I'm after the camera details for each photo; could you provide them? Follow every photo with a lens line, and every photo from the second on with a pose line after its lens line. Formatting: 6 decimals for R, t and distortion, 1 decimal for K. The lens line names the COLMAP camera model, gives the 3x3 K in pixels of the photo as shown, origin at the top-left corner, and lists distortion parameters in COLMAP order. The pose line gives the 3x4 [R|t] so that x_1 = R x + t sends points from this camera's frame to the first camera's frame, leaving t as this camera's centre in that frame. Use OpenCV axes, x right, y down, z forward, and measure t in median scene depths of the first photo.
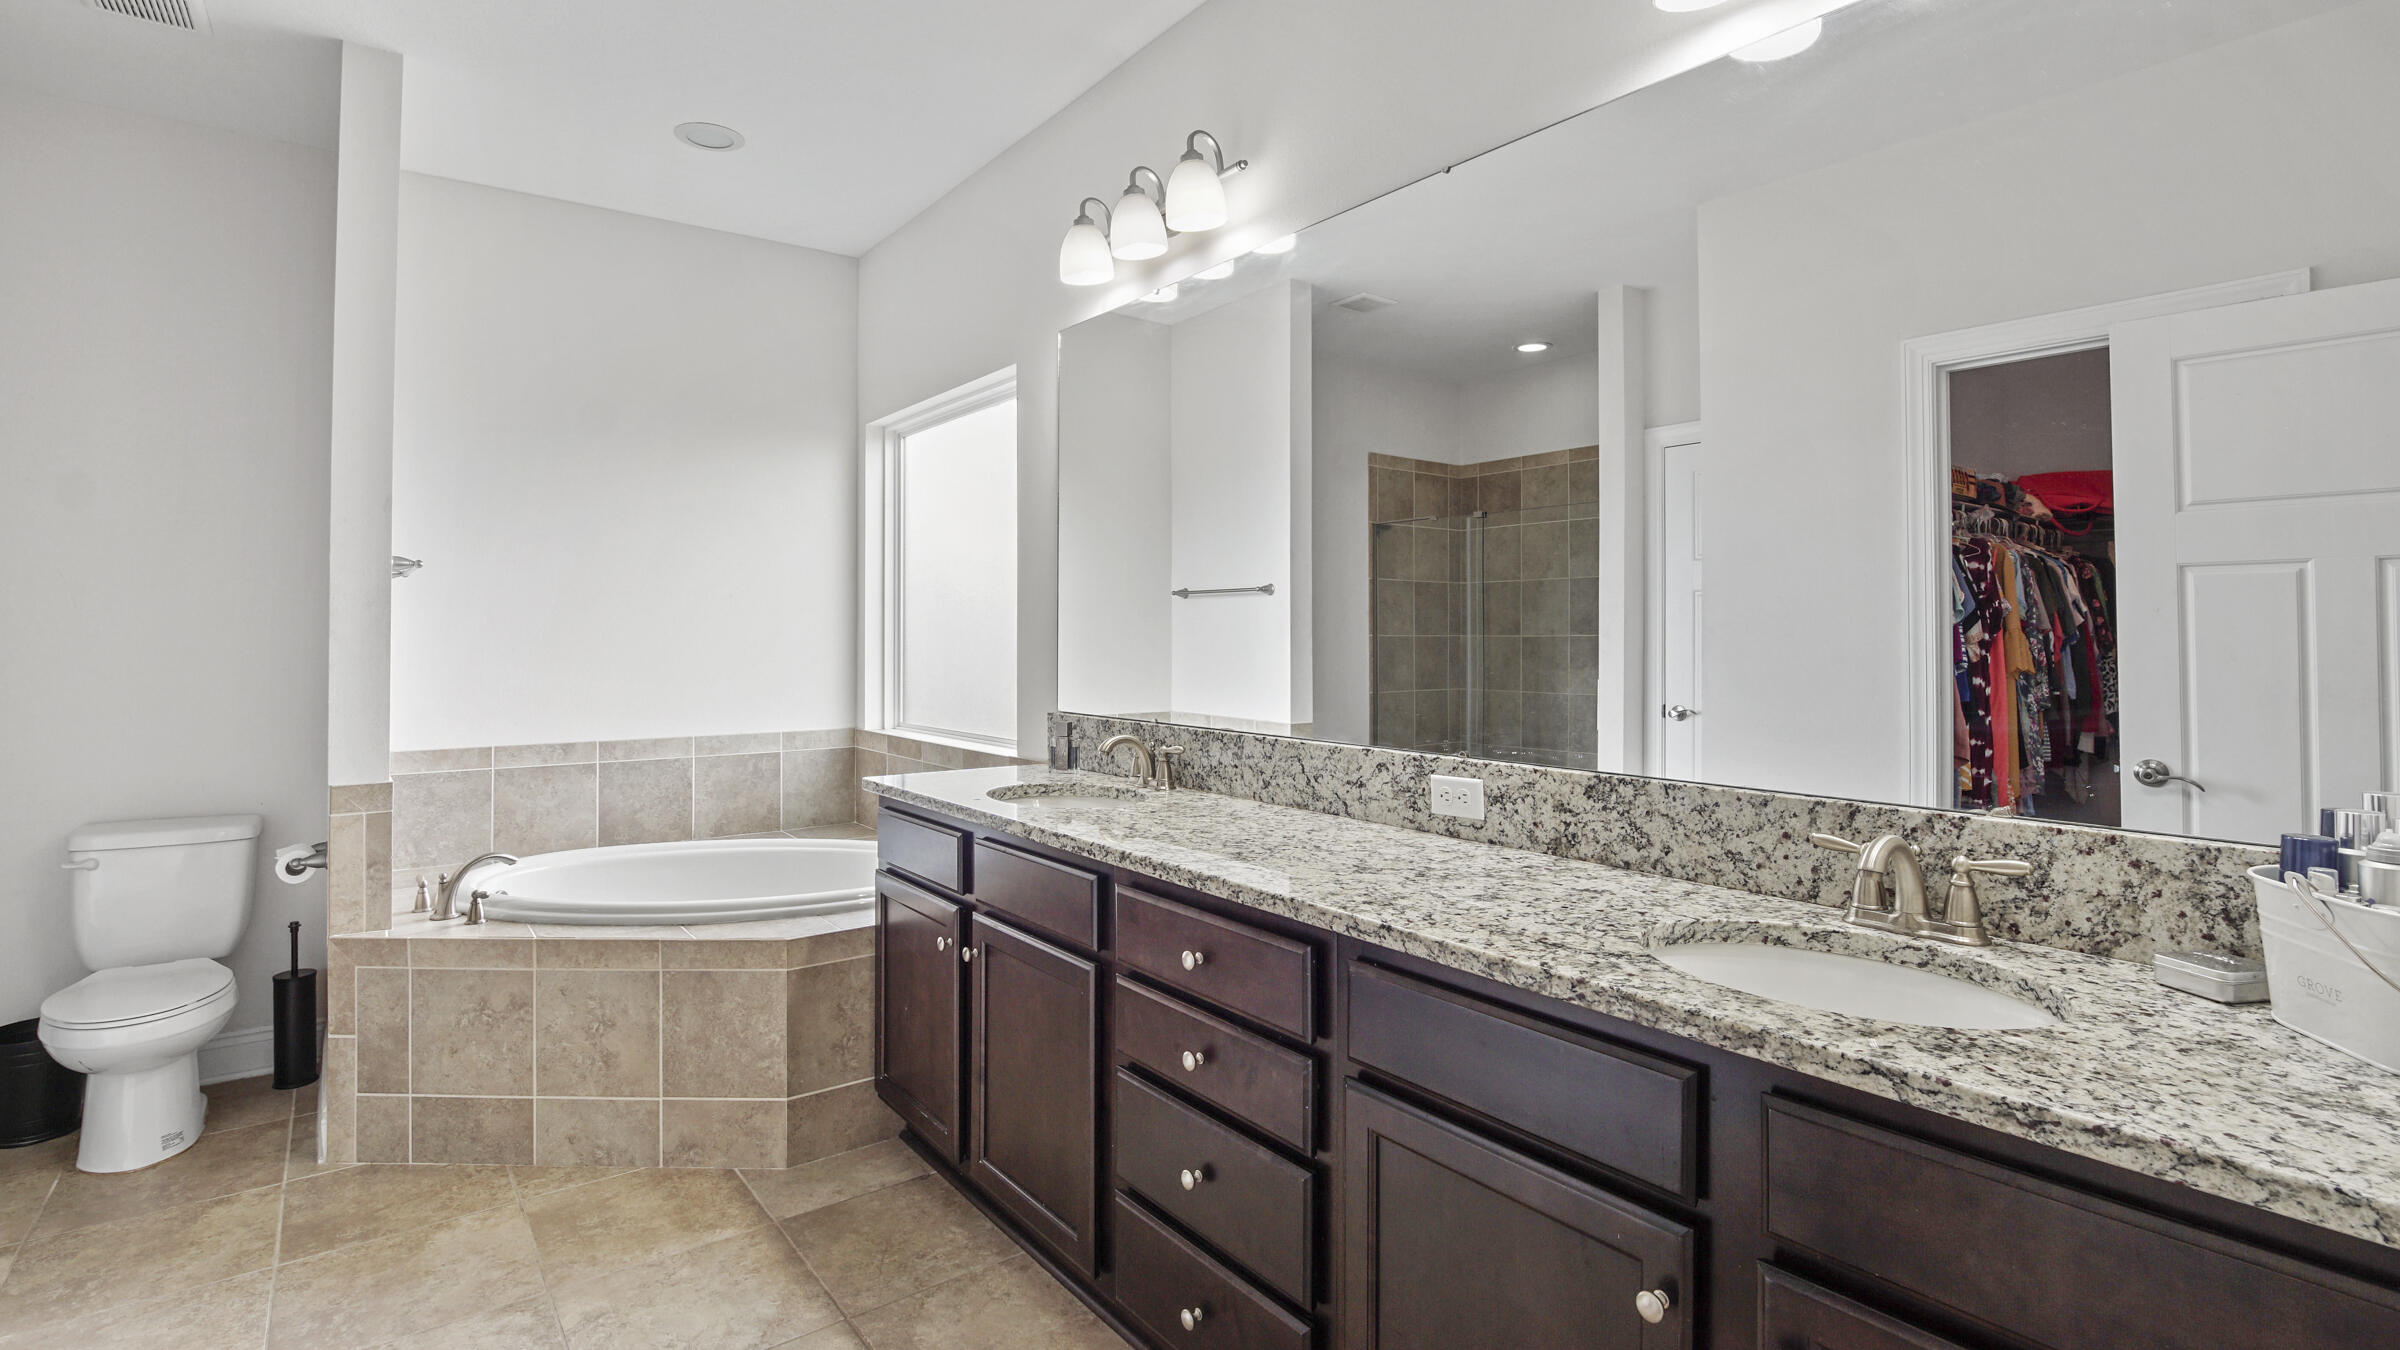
lens RADIAL K [[1085.5, 0, 1136.6], [0, 1085.5, 618.8], [0, 0, 1]] dist [-0.020124, 0.001561]
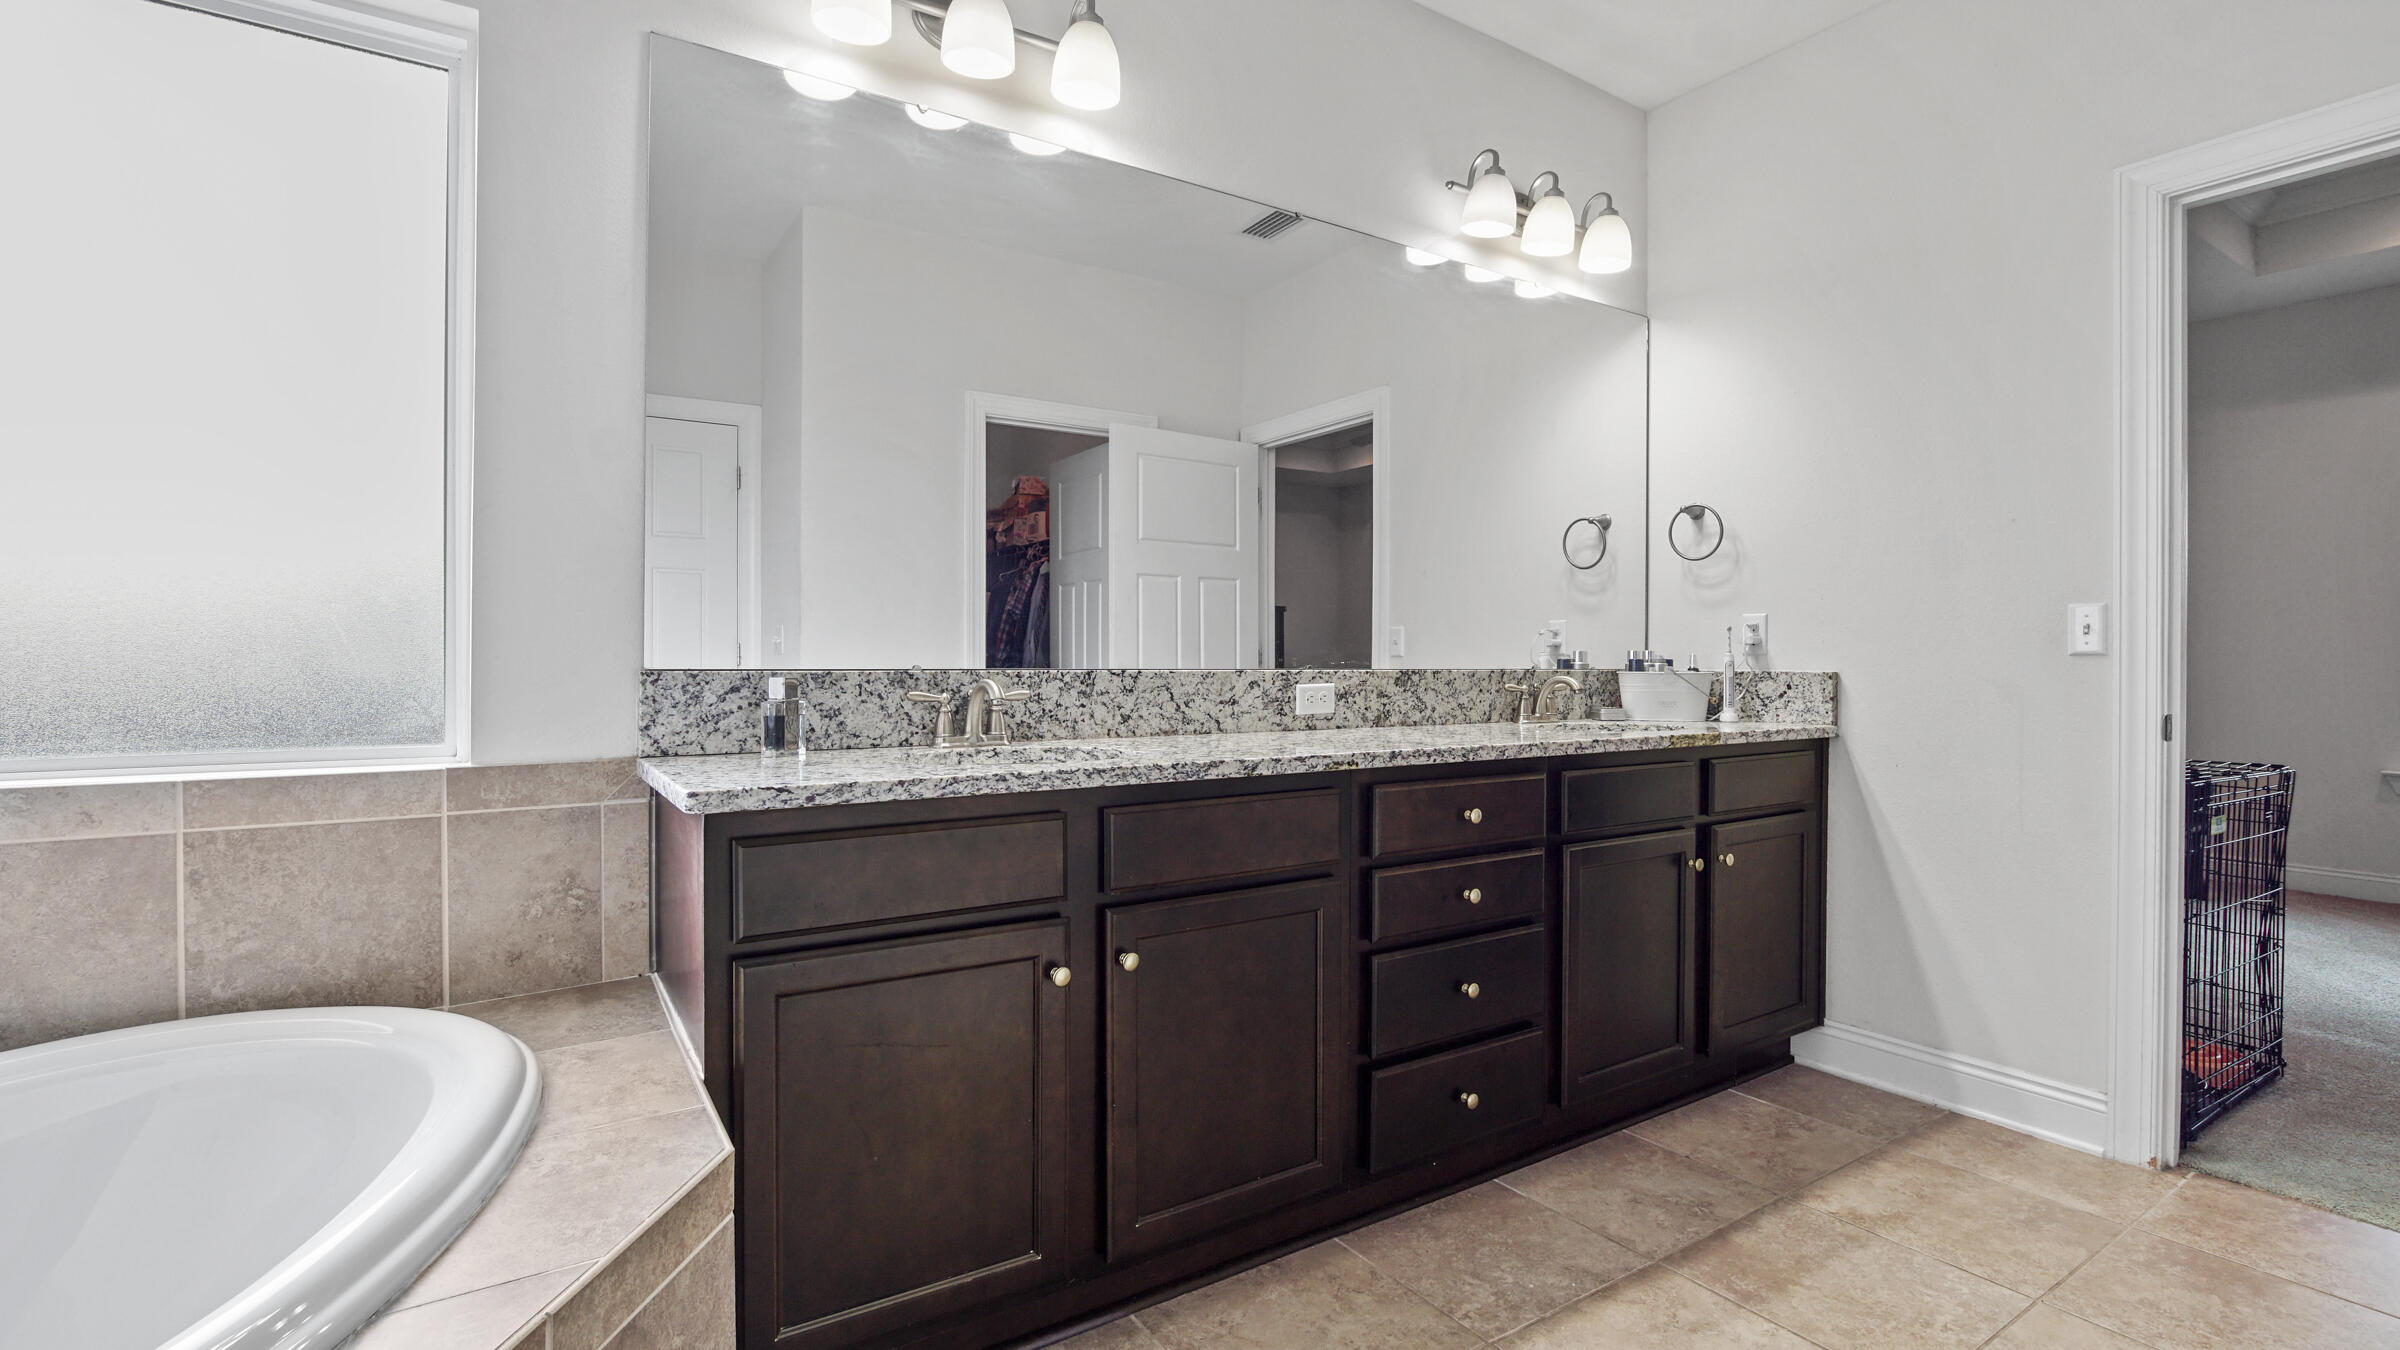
lens RADIAL K [[1085.5, 0, 1197.8], [0, 1085.5, 667.9], [0, 0, 1]] dist [-0.020124, 0.001561]
pose [[0.053596, -0.005942, 0.998545, -1.195632], [-0.019145, 0.999792, 0.006977, 0.136724], [-0.998379, -0.019491, 0.053471, 1.226825]]
